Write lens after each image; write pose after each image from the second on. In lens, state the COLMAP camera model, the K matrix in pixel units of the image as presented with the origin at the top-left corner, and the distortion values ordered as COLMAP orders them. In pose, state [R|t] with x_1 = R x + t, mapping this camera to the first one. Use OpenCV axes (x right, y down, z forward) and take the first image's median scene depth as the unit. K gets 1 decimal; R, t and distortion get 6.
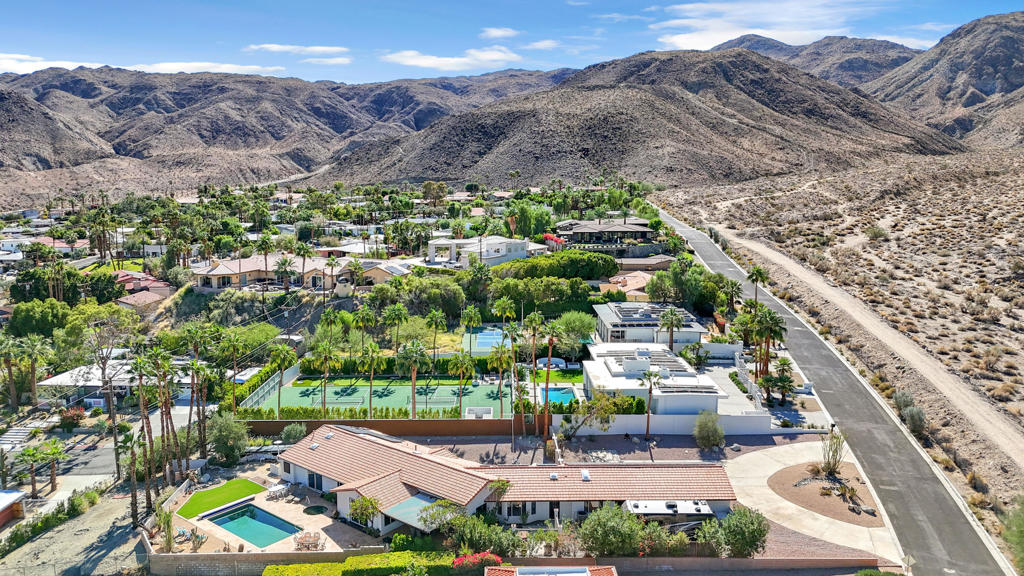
lens RADIAL K [[754.8, 0, 512.0], [0, 754.8, 288.0], [0, 0, 1]] dist [0.076823, -0.077414]
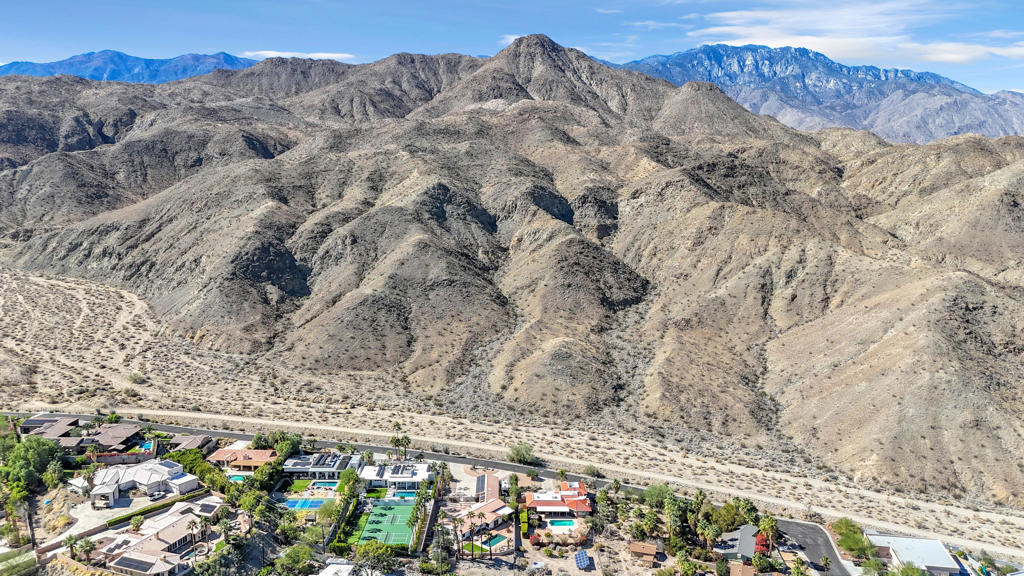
lens RADIAL K [[754.8, 0, 512.0], [0, 754.8, 288.0], [0, 0, 1]] dist [0.076823, -0.077414]
pose [[0.020945, -0.158935, 0.987067, -0.326314], [0.147526, 0.976967, 0.154178, -0.122496], [-0.988836, 0.142389, 0.043910, 0.054315]]
